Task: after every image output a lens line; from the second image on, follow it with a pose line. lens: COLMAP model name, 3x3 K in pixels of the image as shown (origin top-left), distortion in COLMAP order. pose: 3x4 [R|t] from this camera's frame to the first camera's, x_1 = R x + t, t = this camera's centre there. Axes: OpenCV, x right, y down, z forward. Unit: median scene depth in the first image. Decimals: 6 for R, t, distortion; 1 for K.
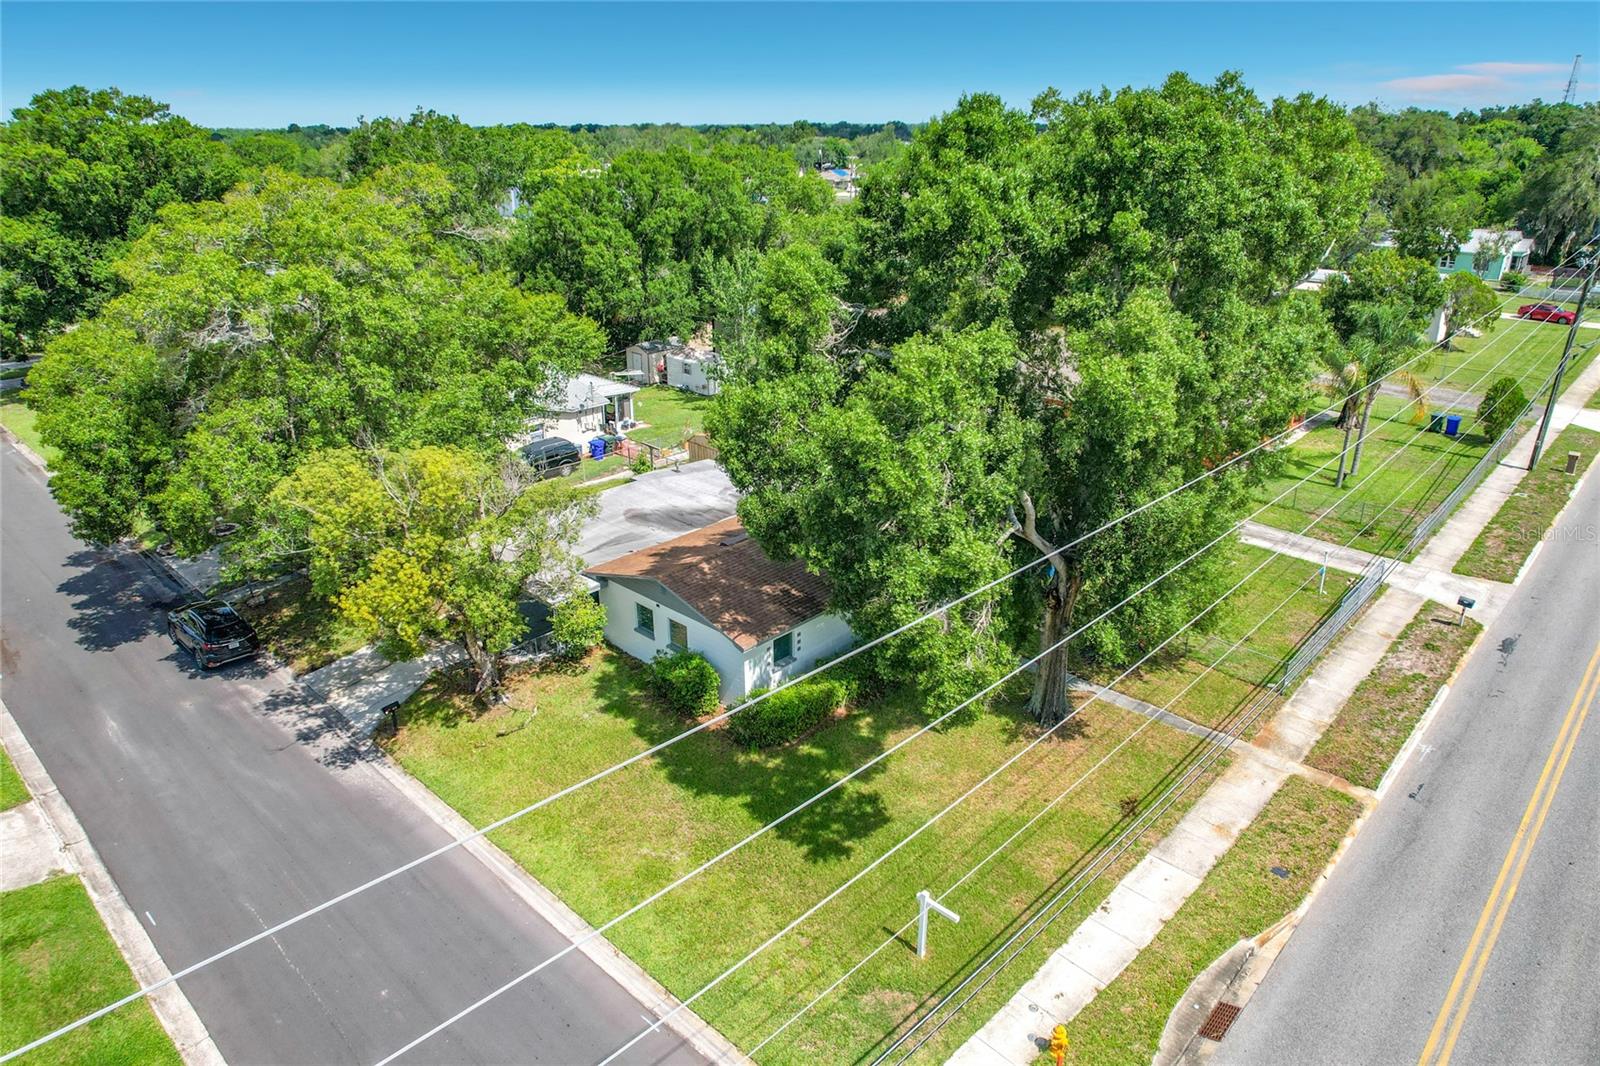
lens RADIAL K [[1036.4, 0, 813.4], [0, 1036.4, 533.1], [0, 0, 1]] dist [-0.050355, 0.038205]
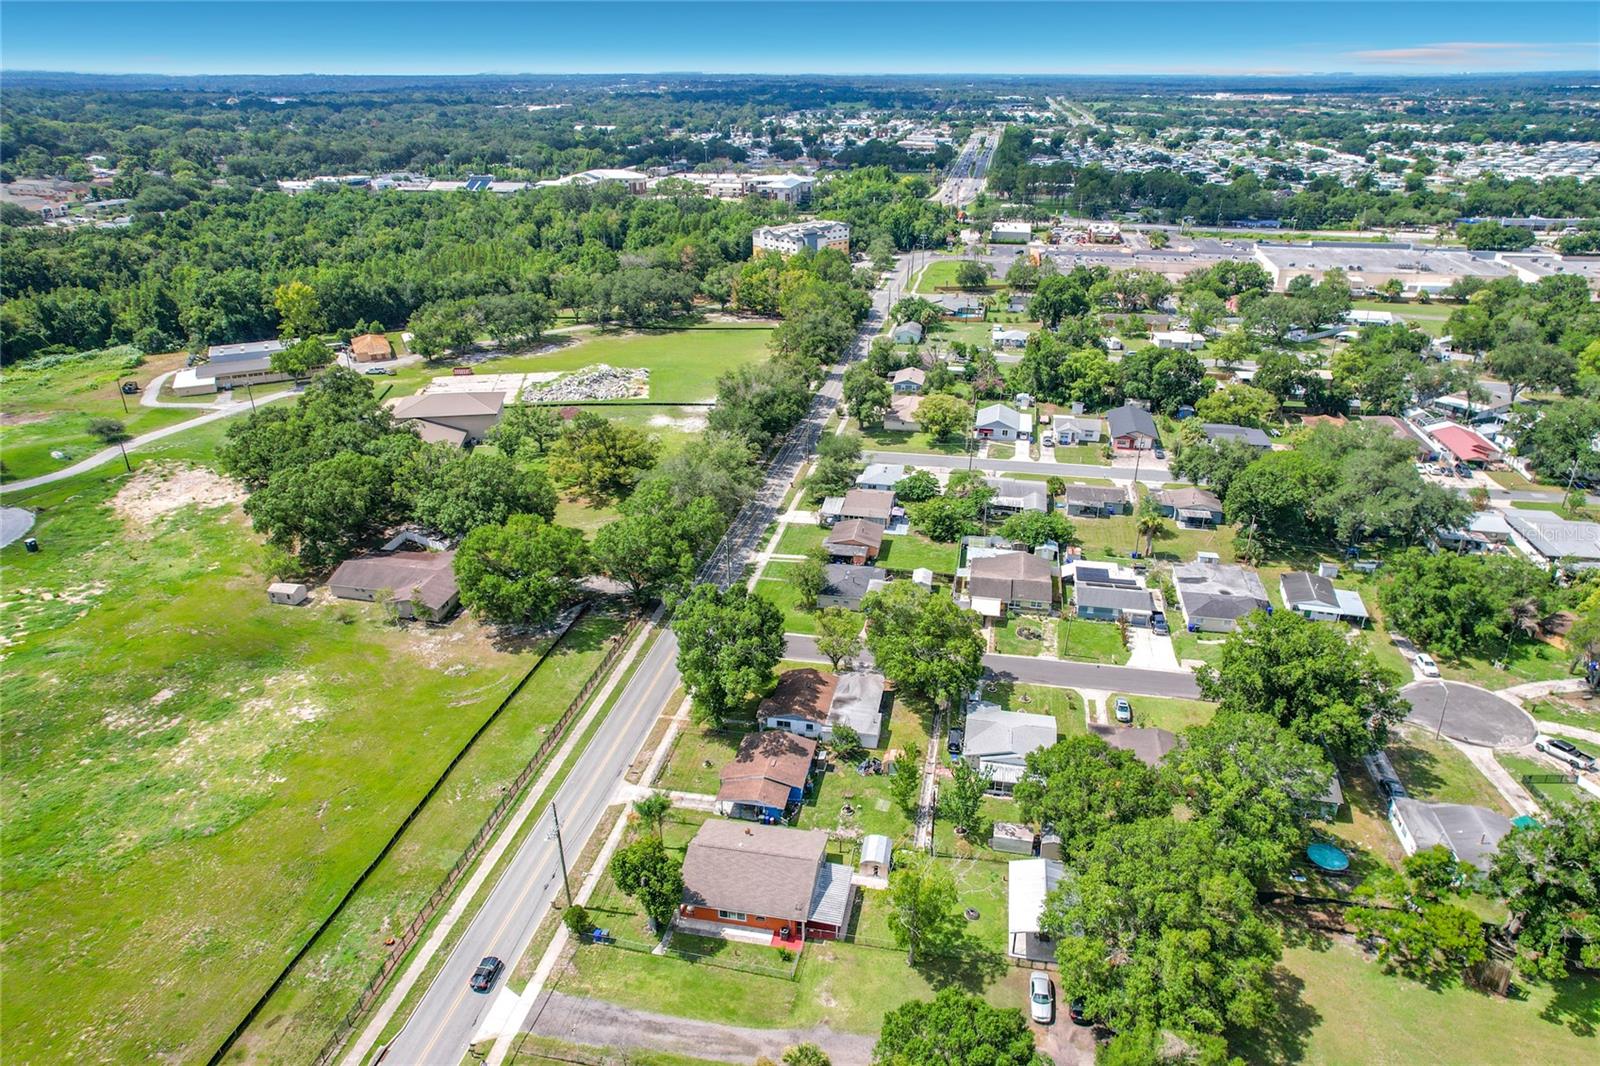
lens RADIAL K [[1036.4, 0, 810.0], [0, 1036.4, 521.5], [0, 0, 1]] dist [-0.050355, 0.038205]
pose [[-0.851239, 0.211919, -0.480085, 1.851924], [-0.193272, 0.723930, 0.662247, -3.364997], [0.487891, 0.656518, -0.575280, 3.153959]]
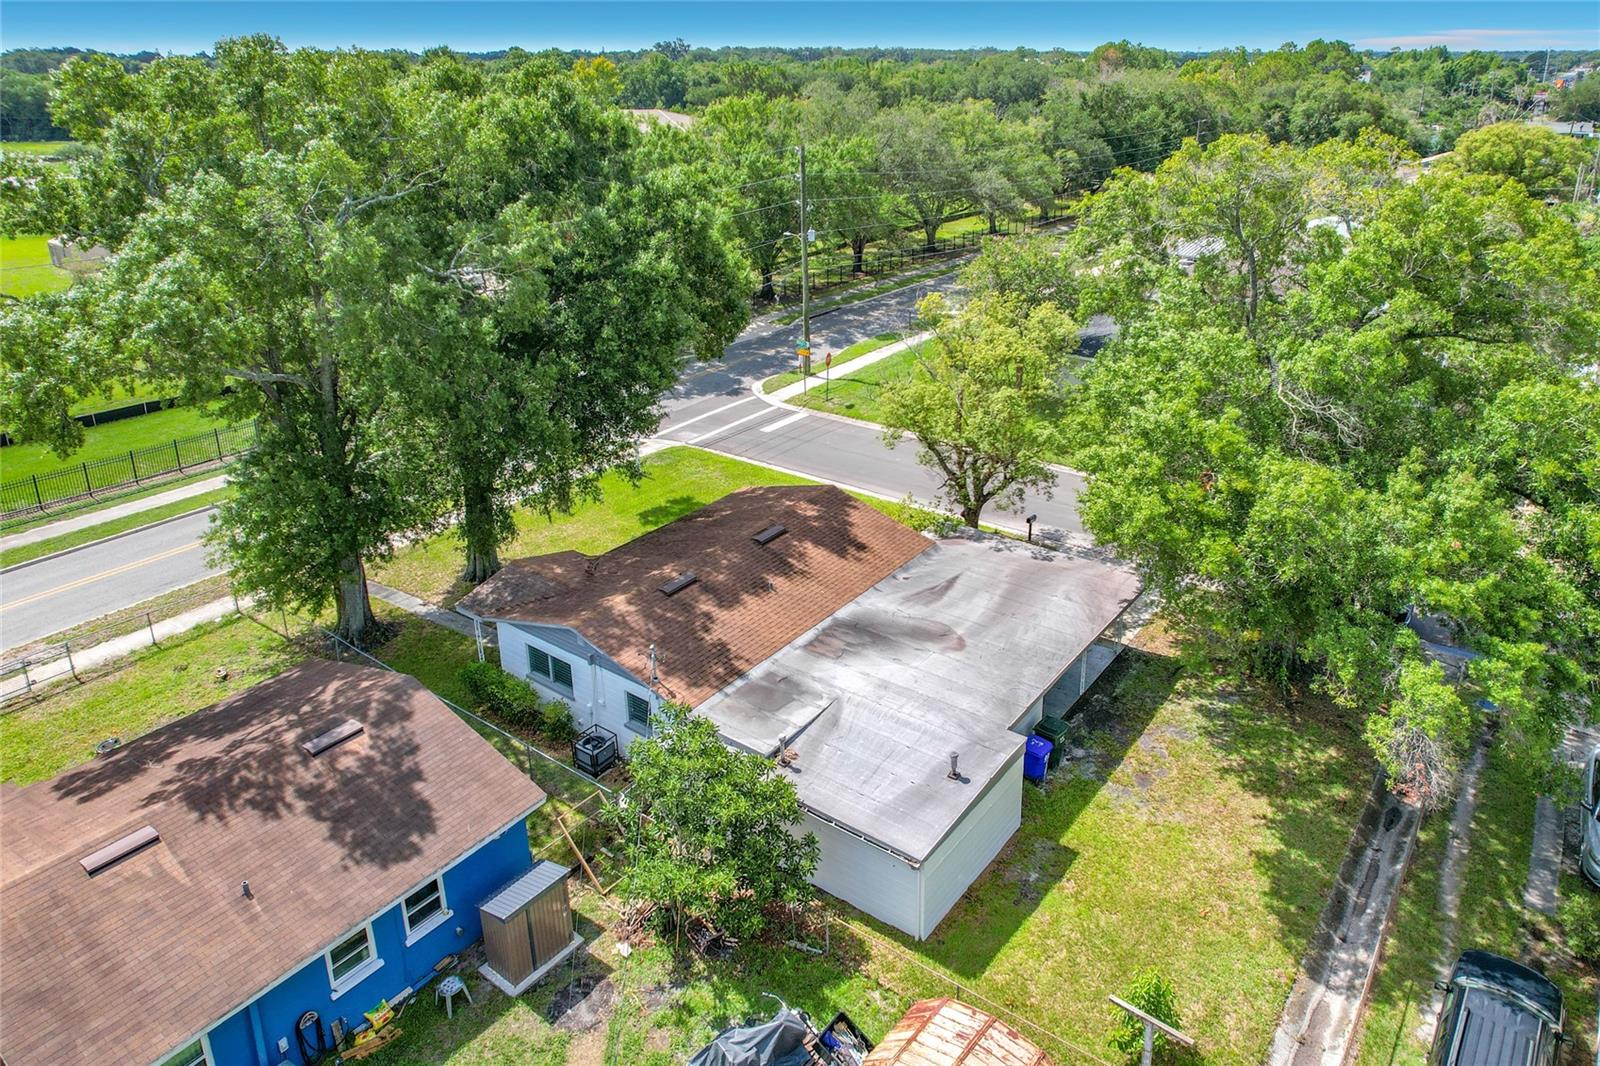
lens RADIAL K [[1114.0, 0, 832.0], [0, 1114.0, 361.0], [0, 0, 1]] dist [-0.036985, 0.036129]
pose [[-0.994747, 0.041117, -0.093744, -0.050794], [-0.023943, 0.796923, 0.603607, -0.754086], [0.099525, 0.602680, -0.791752, 1.836895]]
